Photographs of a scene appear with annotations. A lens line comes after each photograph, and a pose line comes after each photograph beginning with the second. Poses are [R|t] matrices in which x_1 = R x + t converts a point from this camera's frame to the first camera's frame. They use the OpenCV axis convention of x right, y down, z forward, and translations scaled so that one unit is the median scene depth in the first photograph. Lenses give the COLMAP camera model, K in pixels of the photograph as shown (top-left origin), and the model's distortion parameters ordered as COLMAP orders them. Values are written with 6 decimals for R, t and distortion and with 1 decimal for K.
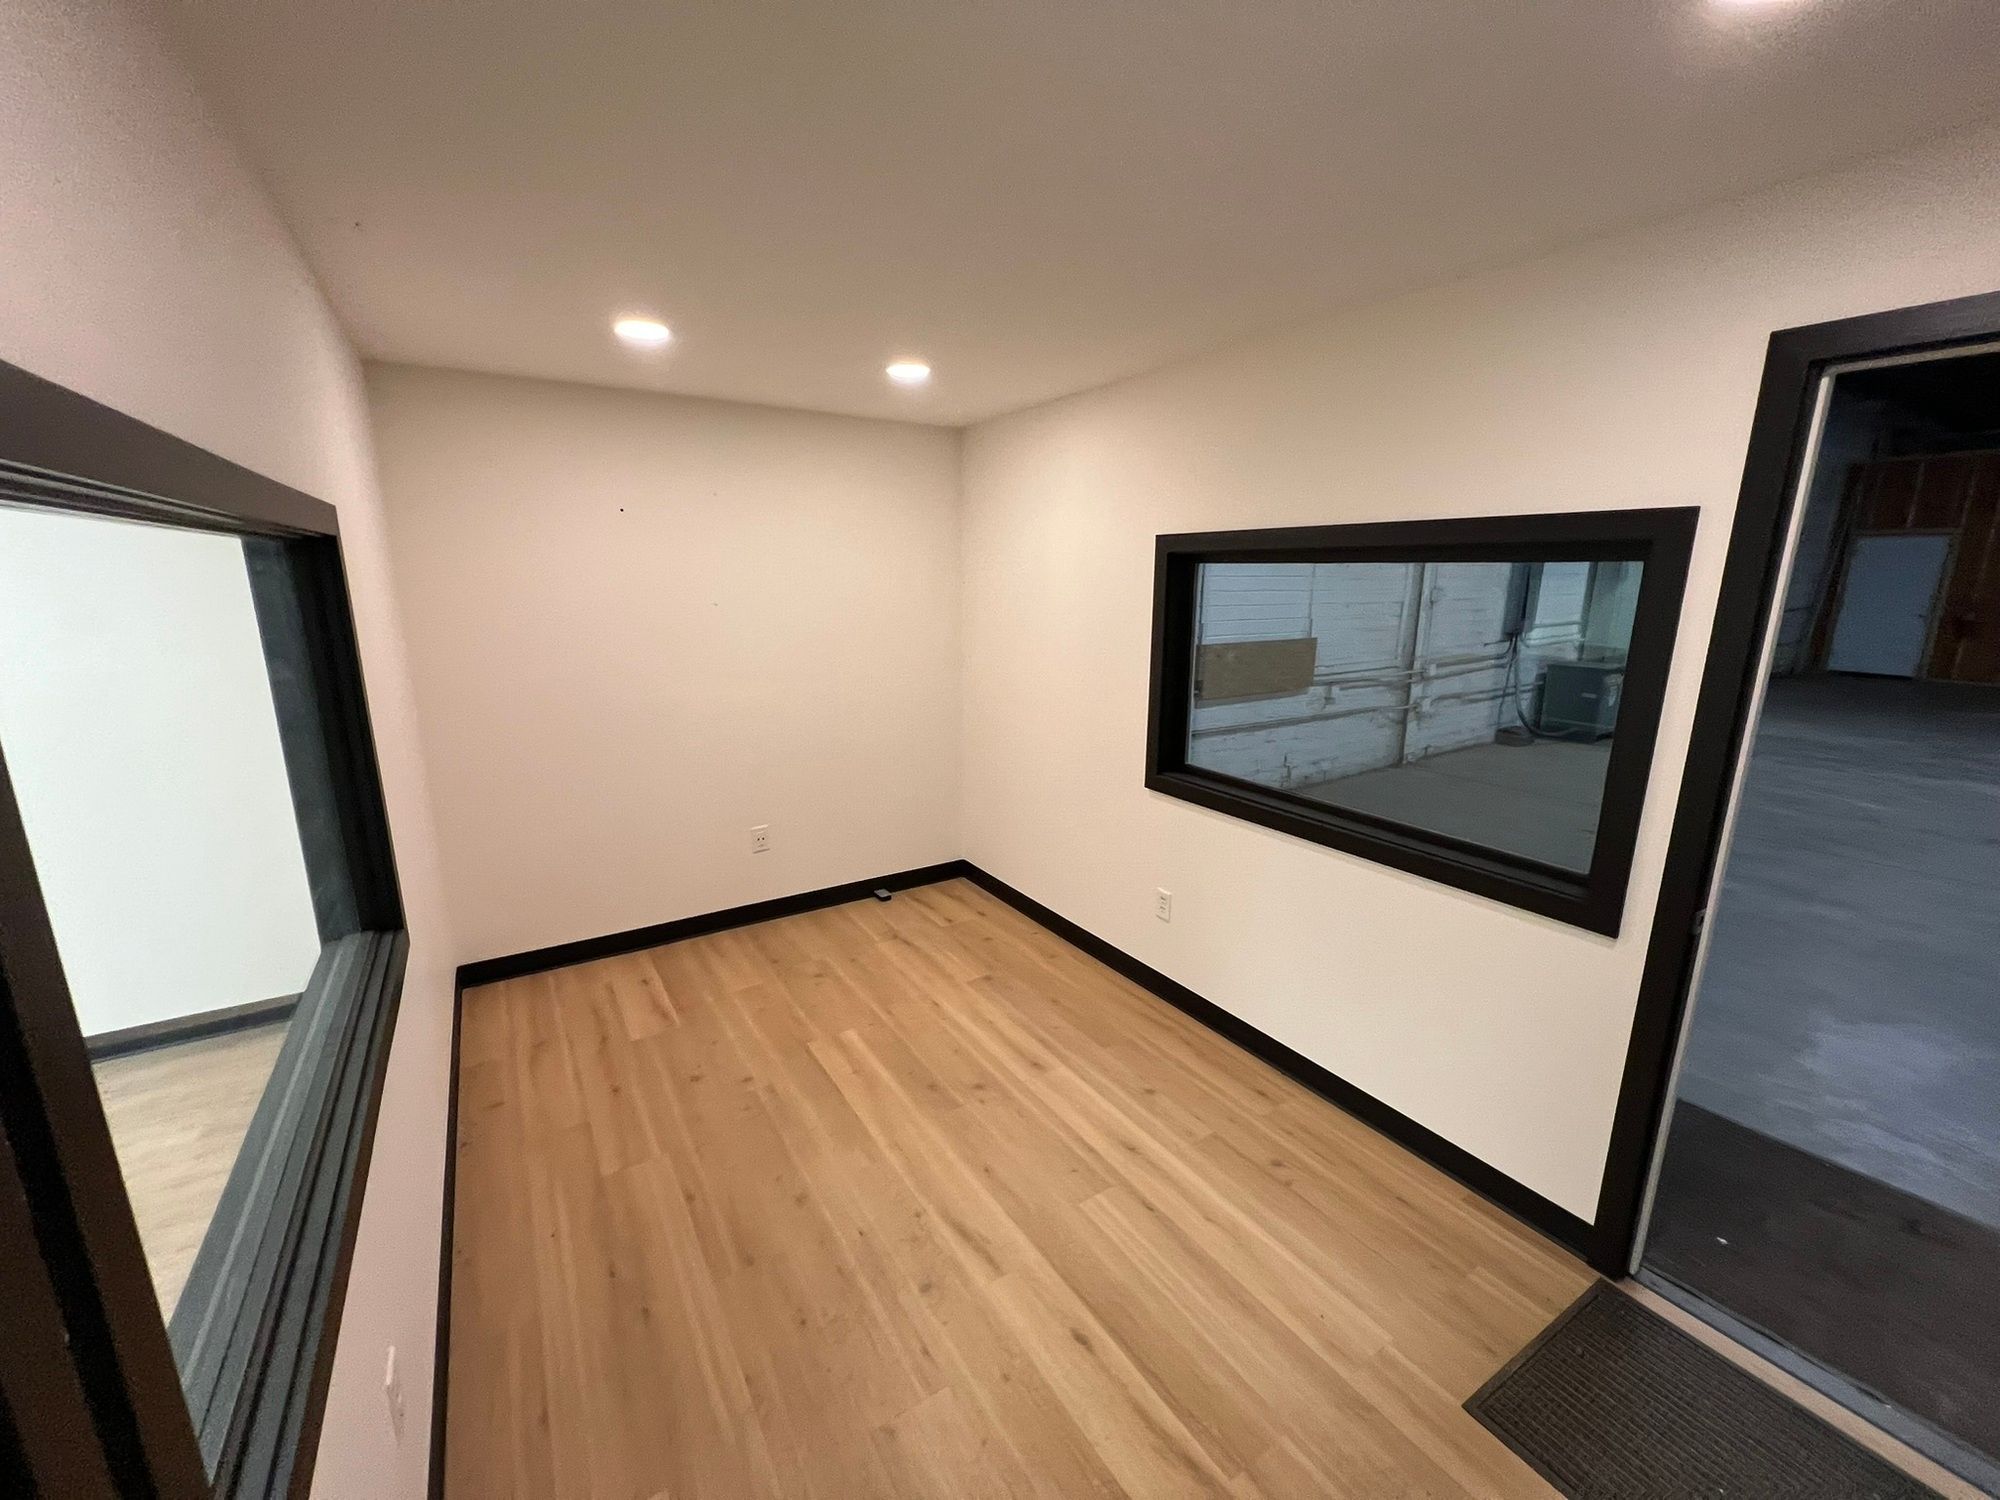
lens RADIAL K [[801.0, 0, 1000.0], [0, 801.0, 750.0], [0, 0, 1]] dist [0.022979, 0.000146]
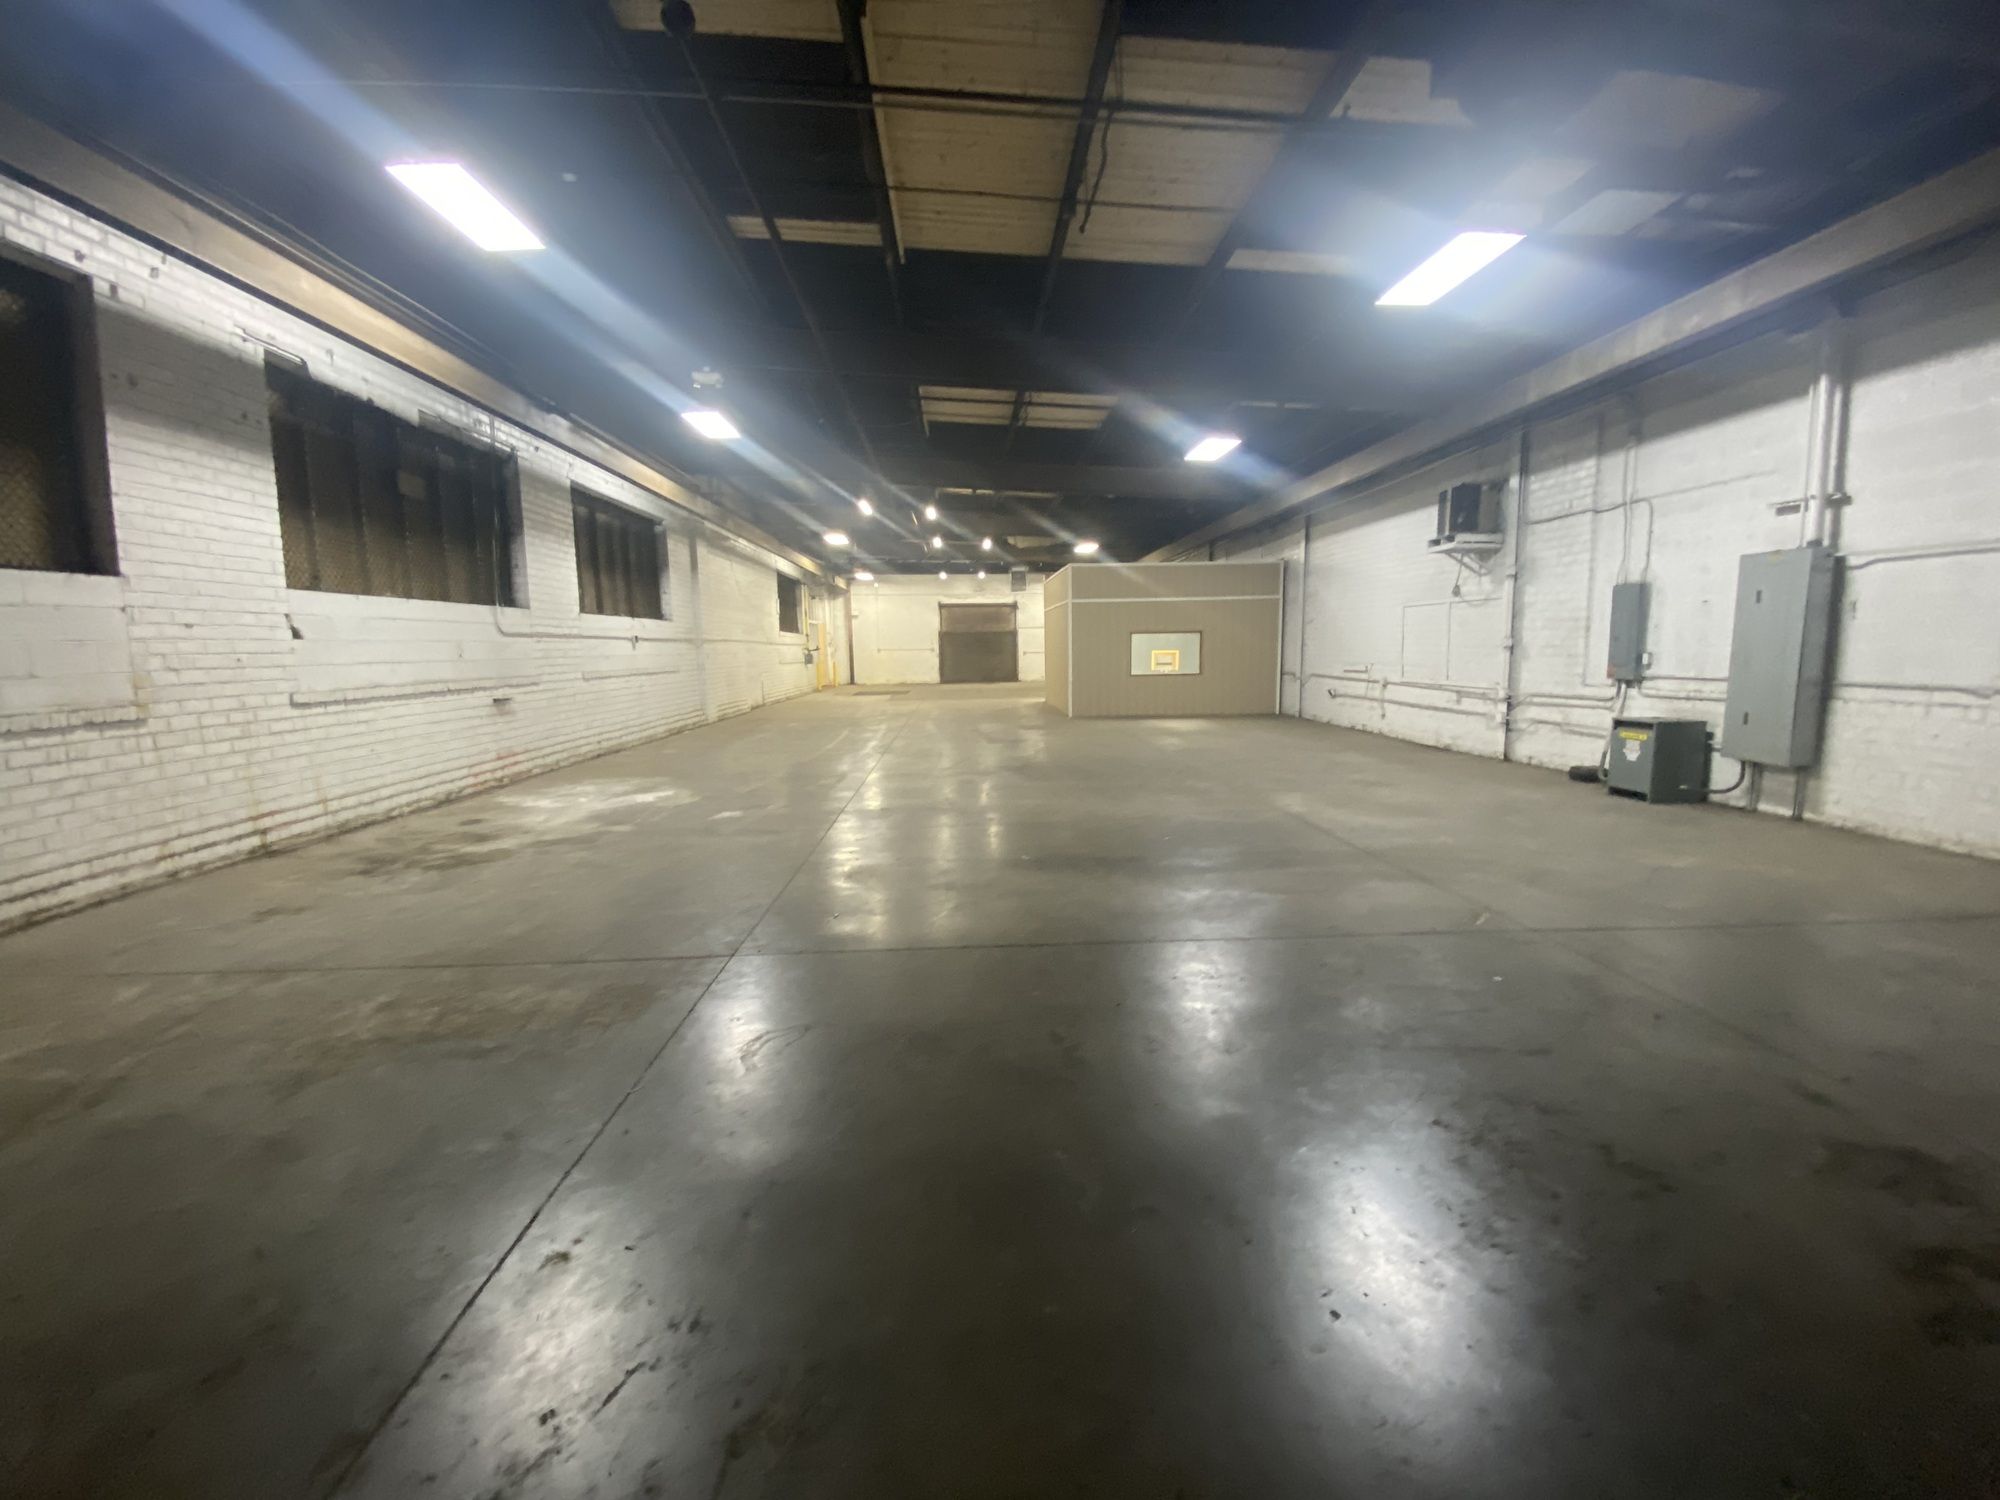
lens RADIAL K [[812.7, 0, 1000.0], [0, 812.7, 750.0], [0, 0, 1]] dist [-0.023953, -0.000810]
pose [[-0.503665, 0.107824, -0.857144, 5.782661], [-0.184134, 0.955983, 0.228456, -0.429915], [0.844048, 0.272894, -0.461641, 2.396683]]
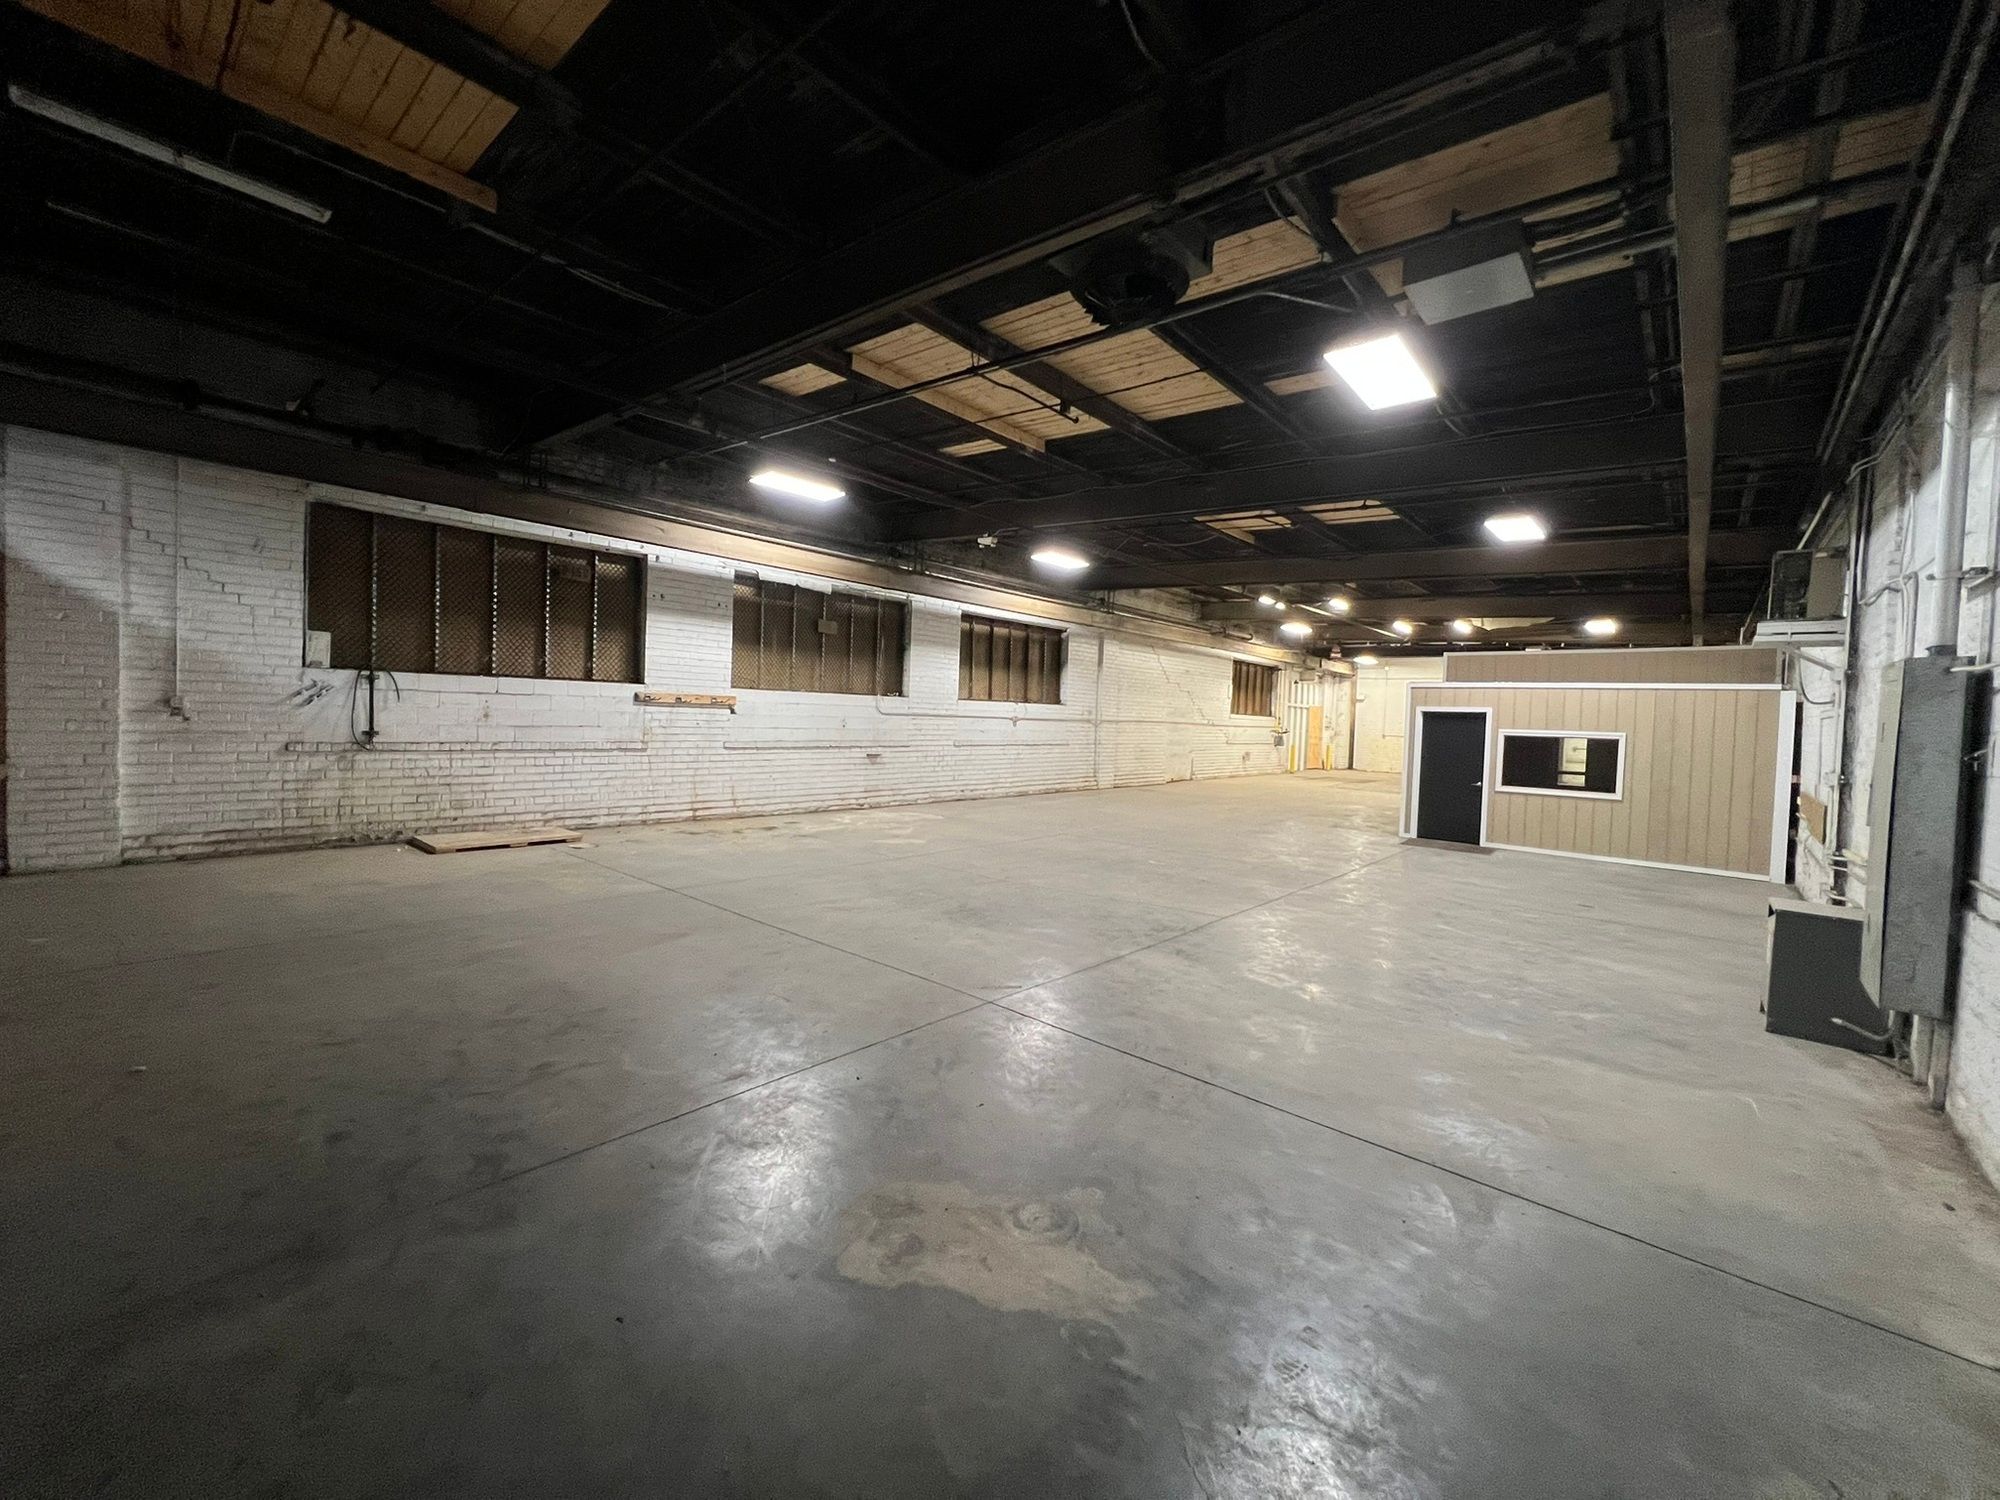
lens RADIAL K [[801.0, 0, 1000.0], [0, 801.0, 750.0], [0, 0, 1]] dist [0.022979, 0.000146]
pose [[-0.962062, -0.028405, -0.271347, 4.535005], [-0.100516, 0.961509, 0.255729, -0.955212], [0.253639, 0.273302, -0.927887, 4.175516]]
